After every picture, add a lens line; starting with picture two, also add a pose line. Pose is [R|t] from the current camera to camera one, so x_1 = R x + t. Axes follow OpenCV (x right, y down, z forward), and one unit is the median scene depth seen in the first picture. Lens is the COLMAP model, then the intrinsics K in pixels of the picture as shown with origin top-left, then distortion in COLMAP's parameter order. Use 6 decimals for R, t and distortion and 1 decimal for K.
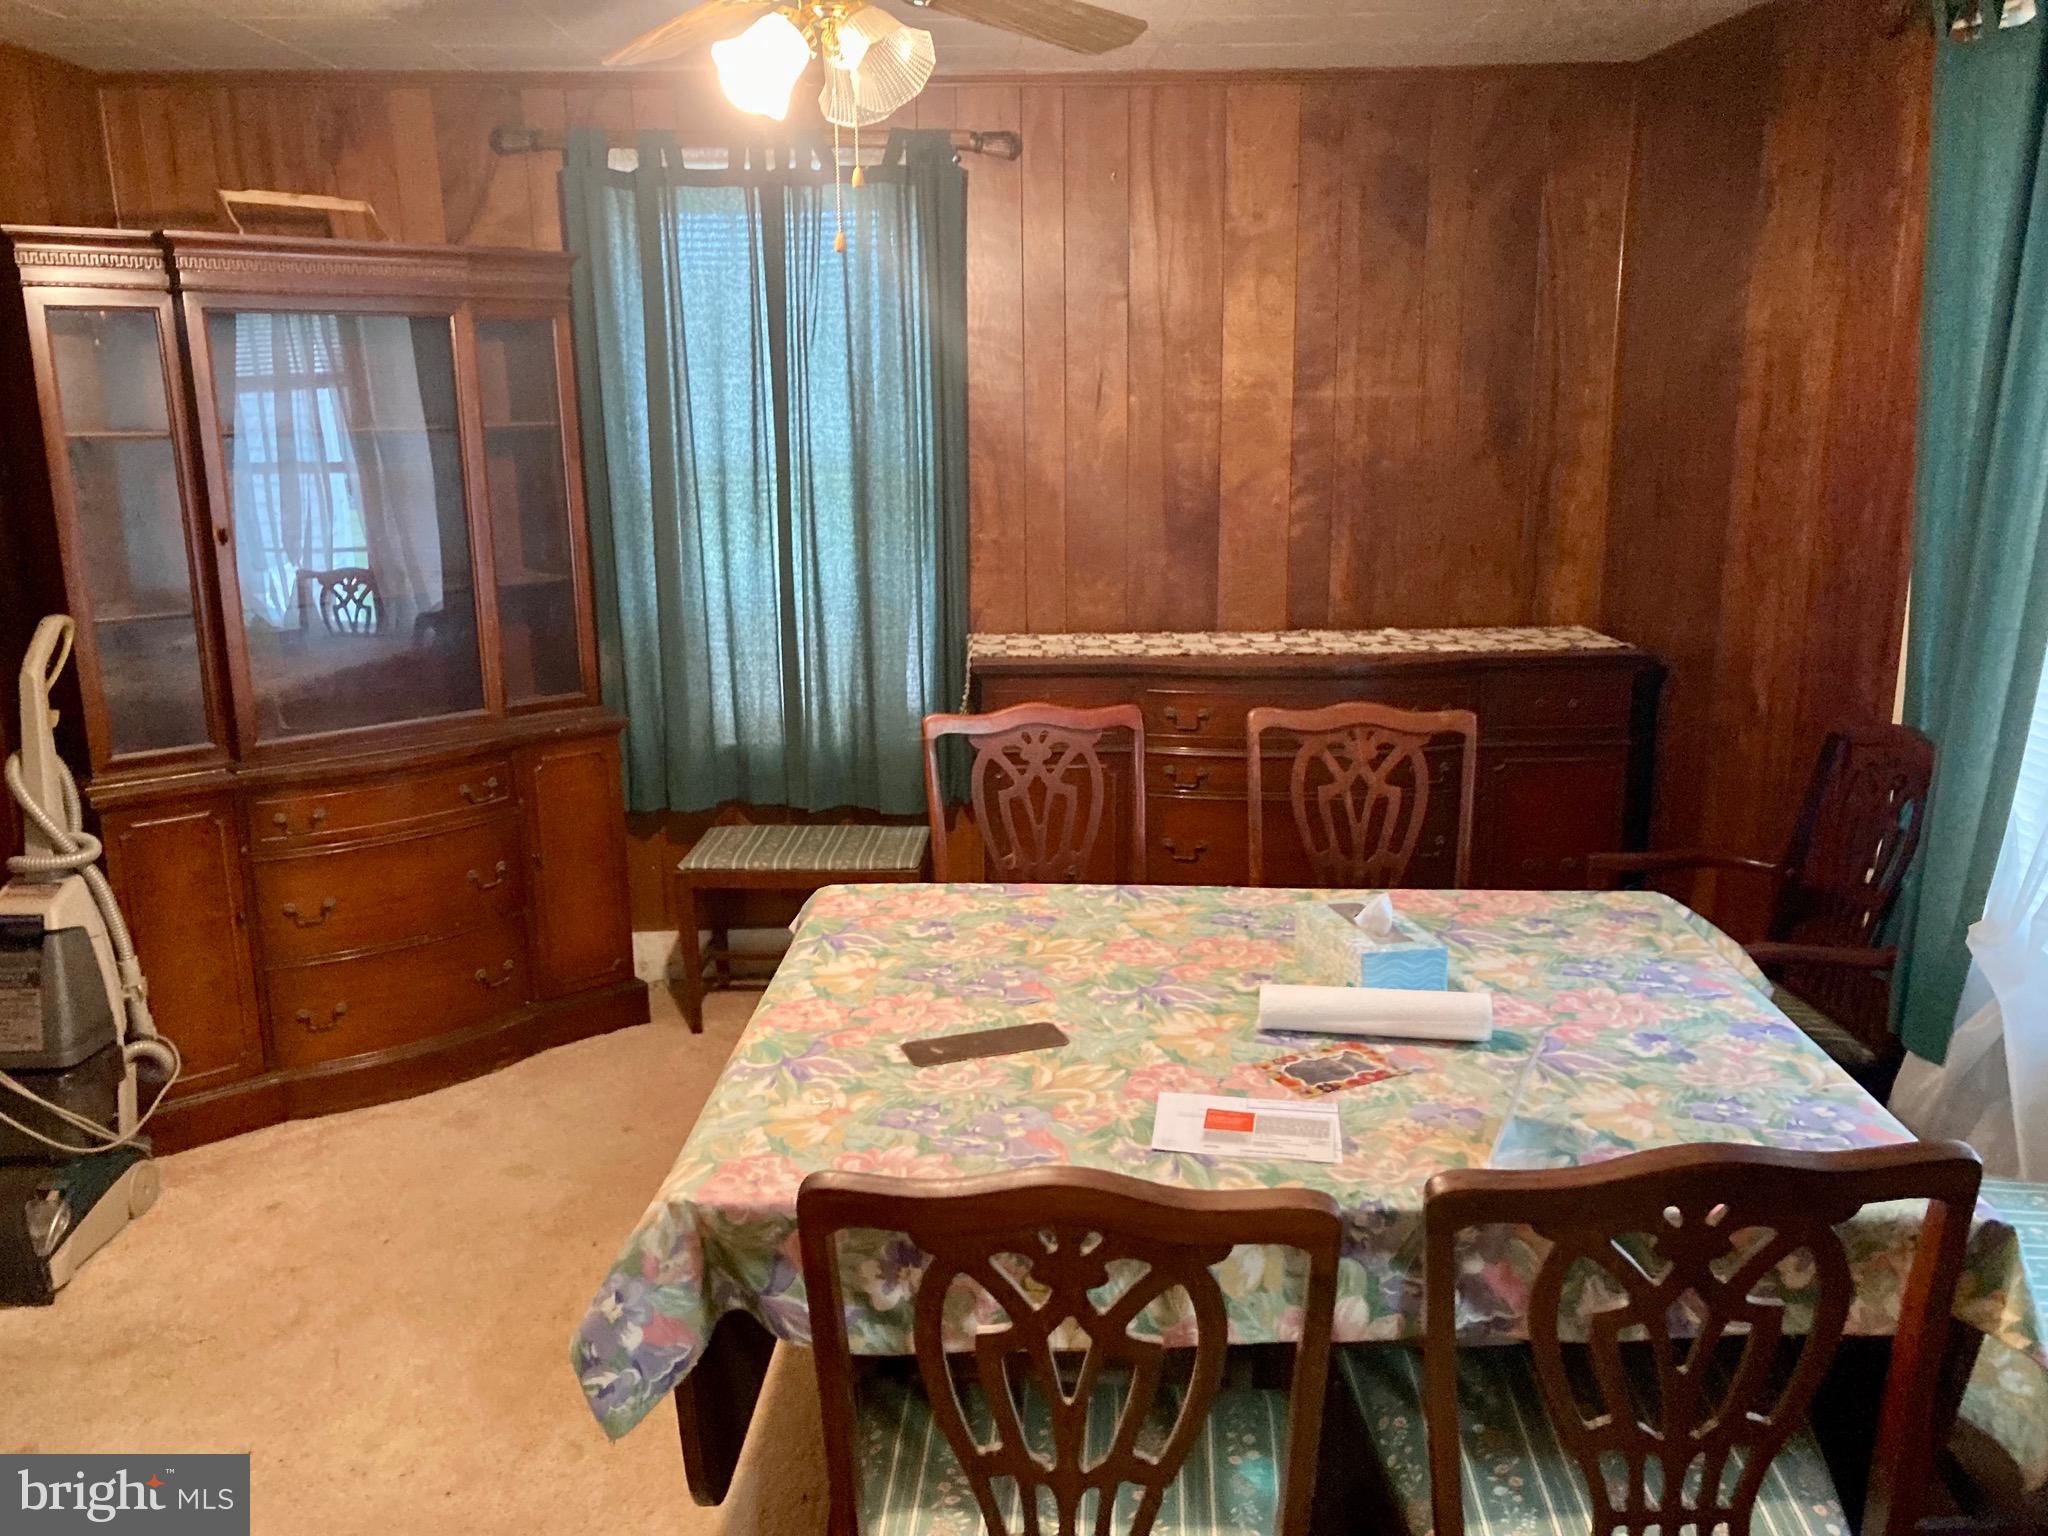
lens RADIAL K [[1712.5, 0, 1024.0], [0, 1712.5, 768.0], [0, 0, 1]] dist [0.000347, -0.001414]
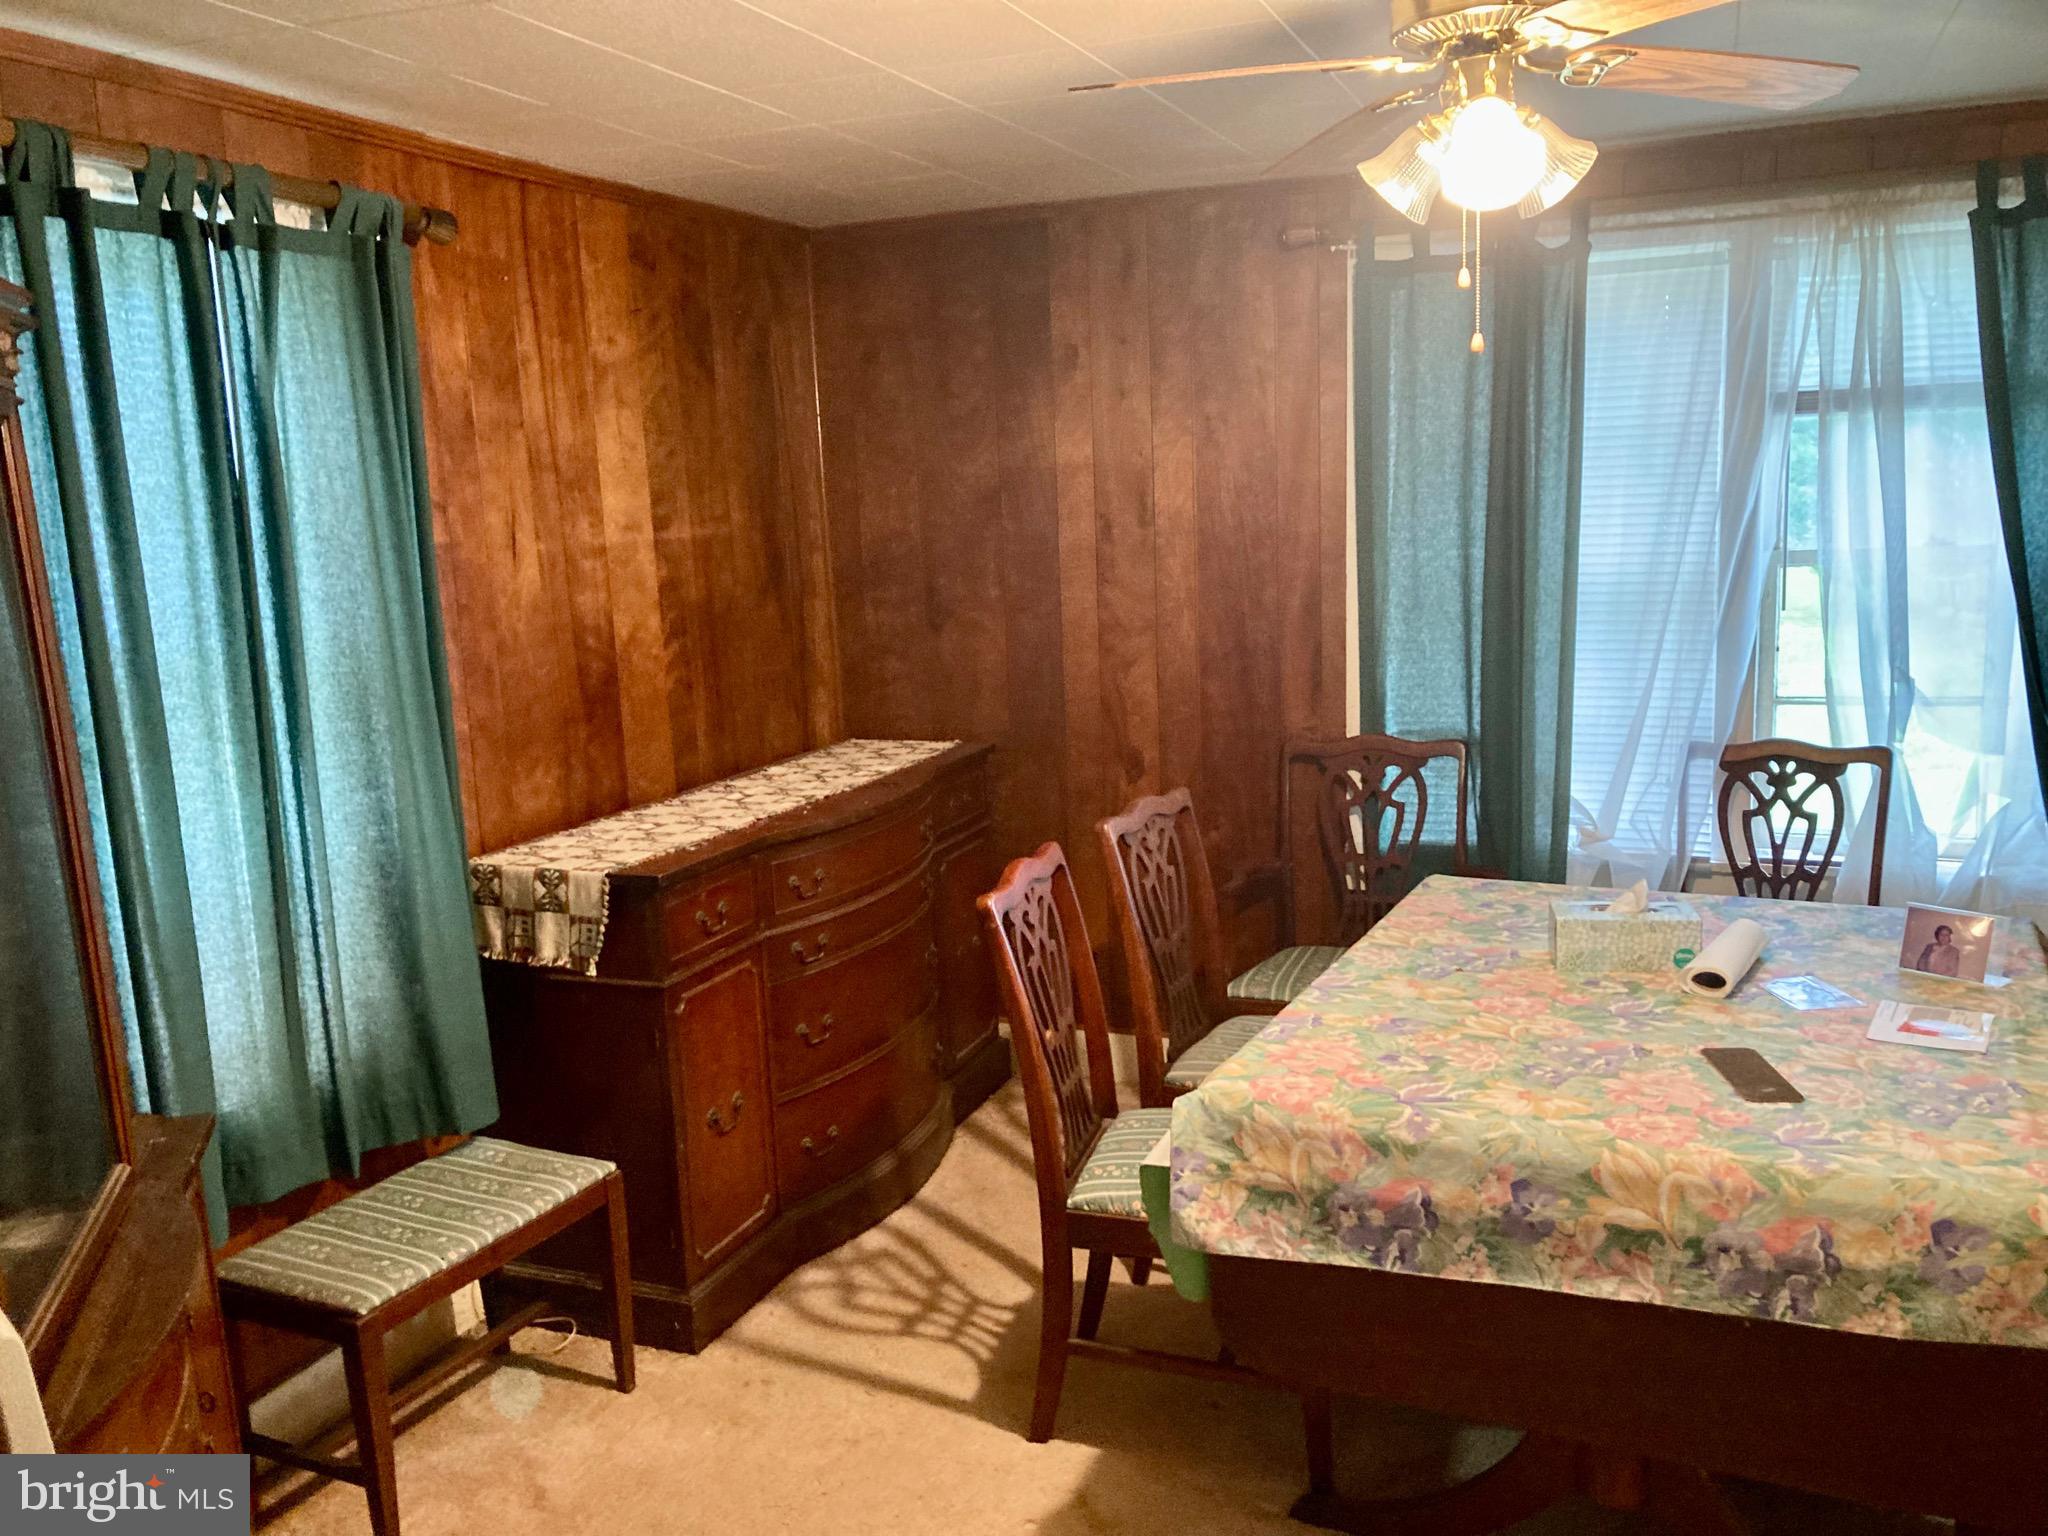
lens RADIAL K [[1642.6, 0, 1024.0], [0, 1642.6, 768.0], [0, 0, 1]] dist [0.110440, -0.330194]
pose [[0.403042, -0.163559, 0.900448, -0.588334], [0.240229, 0.968306, 0.068358, -0.111544], [-0.883090, 0.188763, 0.429560, 0.472285]]
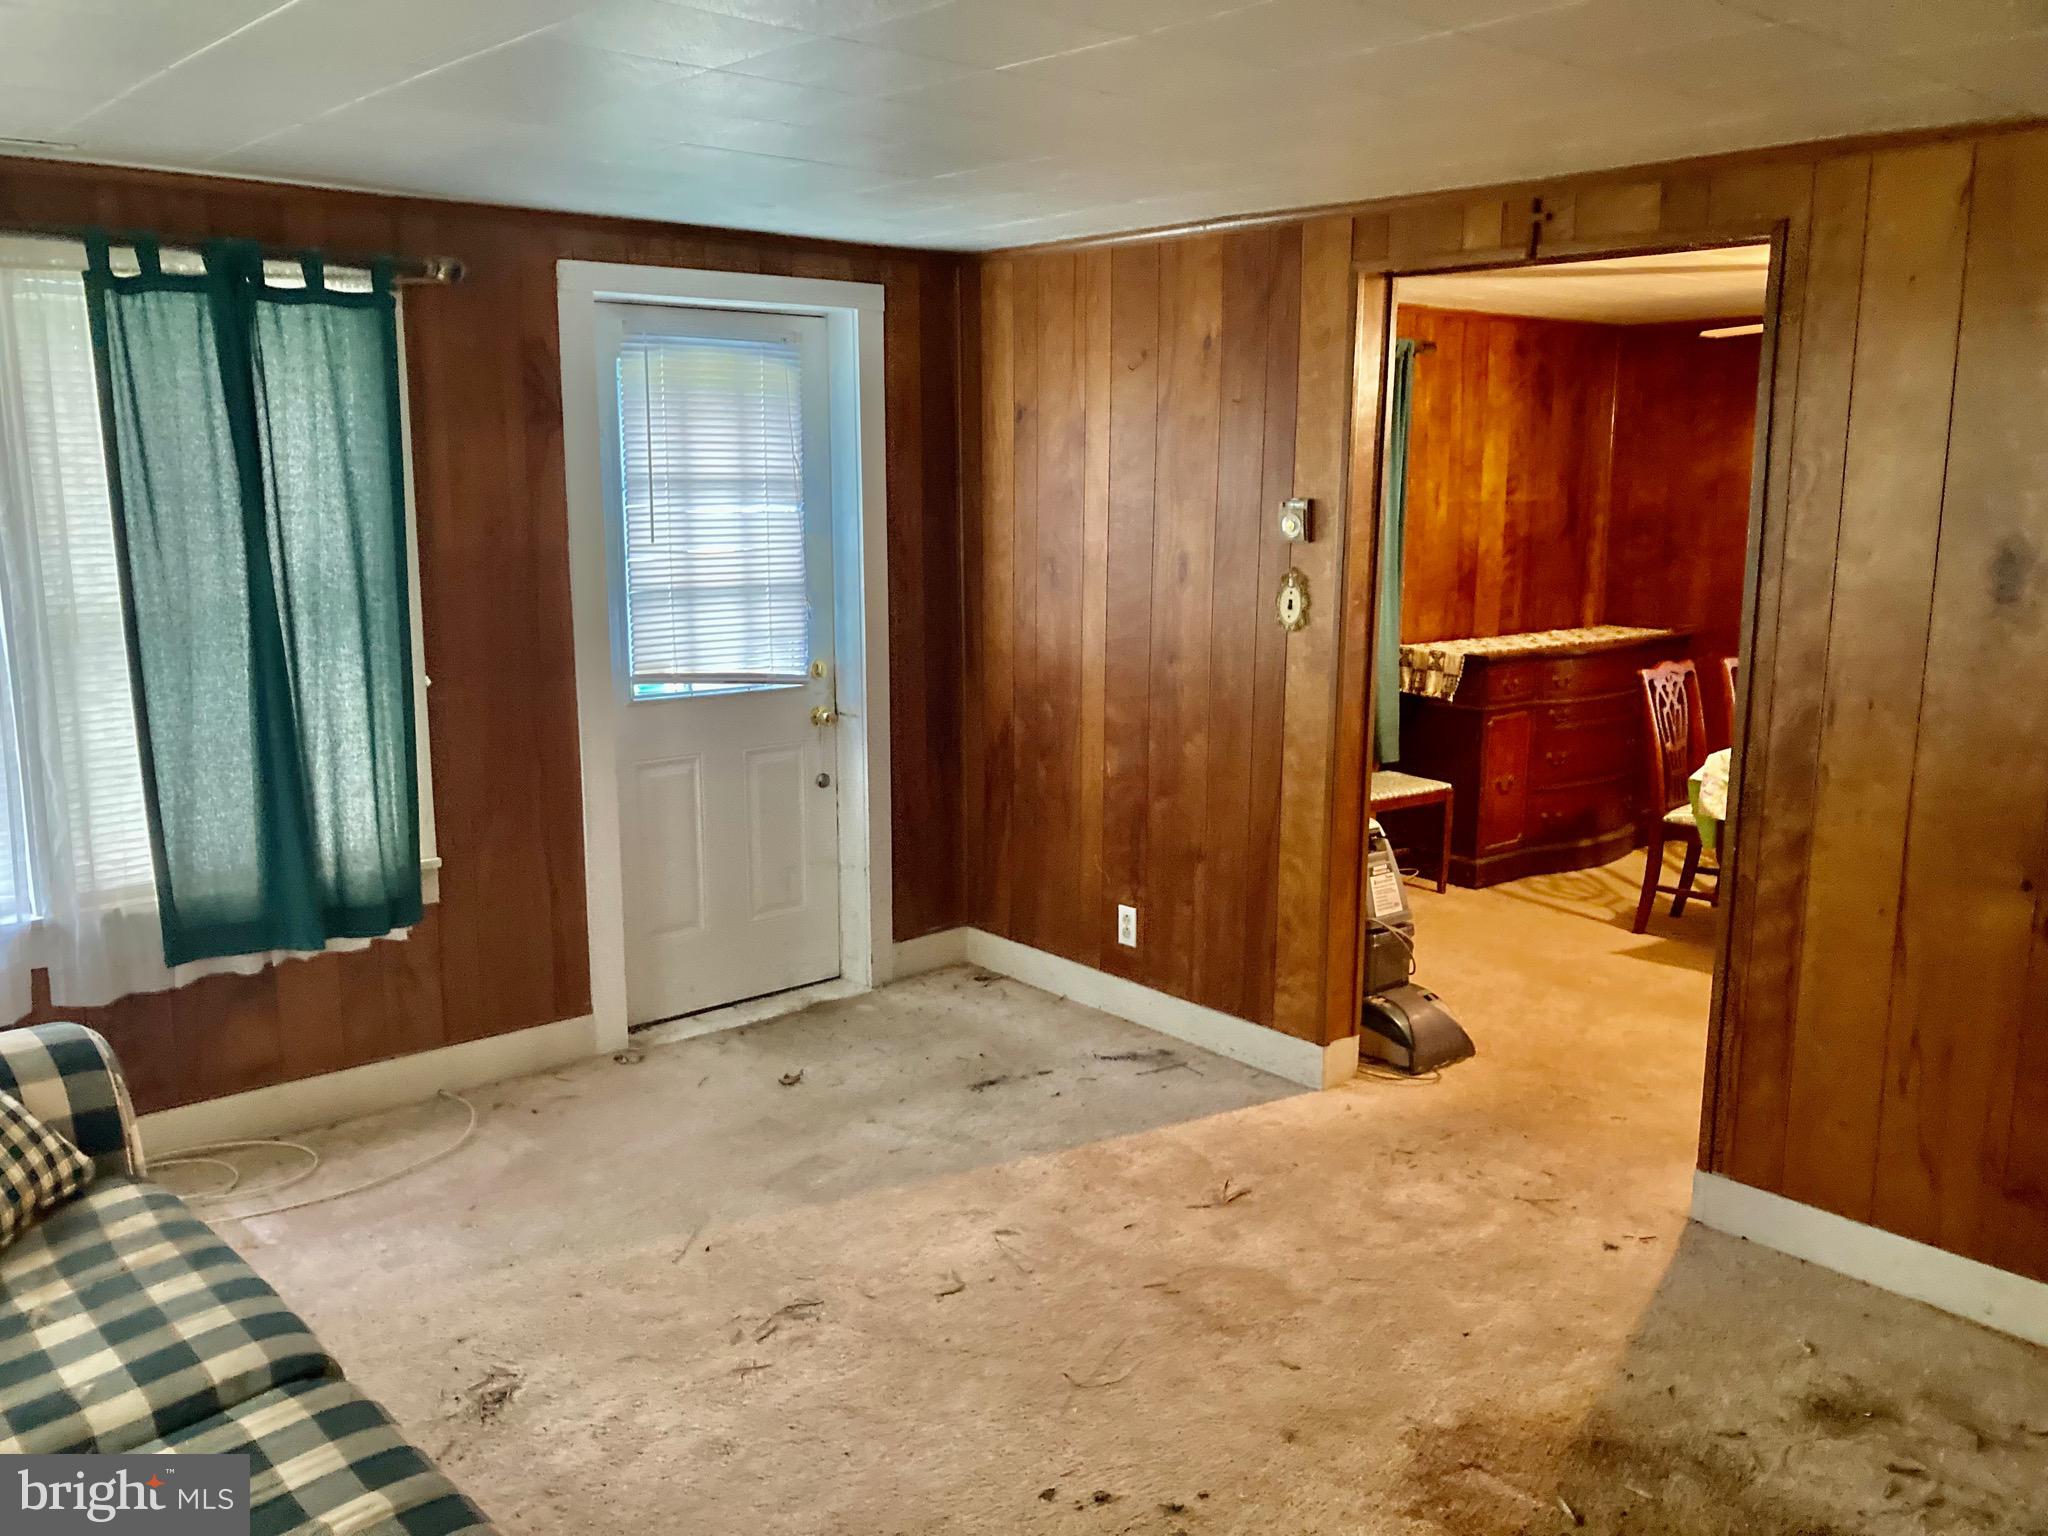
lens RADIAL K [[1690.1, 0, 1024.0], [0, 1690.1, 768.0], [0, 0, 1]] dist [0.025305, -0.001214]
pose [[0.781903, -0.093067, 0.616414, -1.310826], [0.123930, 0.992263, -0.007388, 0.003389], [-0.610957, 0.082169, 0.787388, -0.022969]]
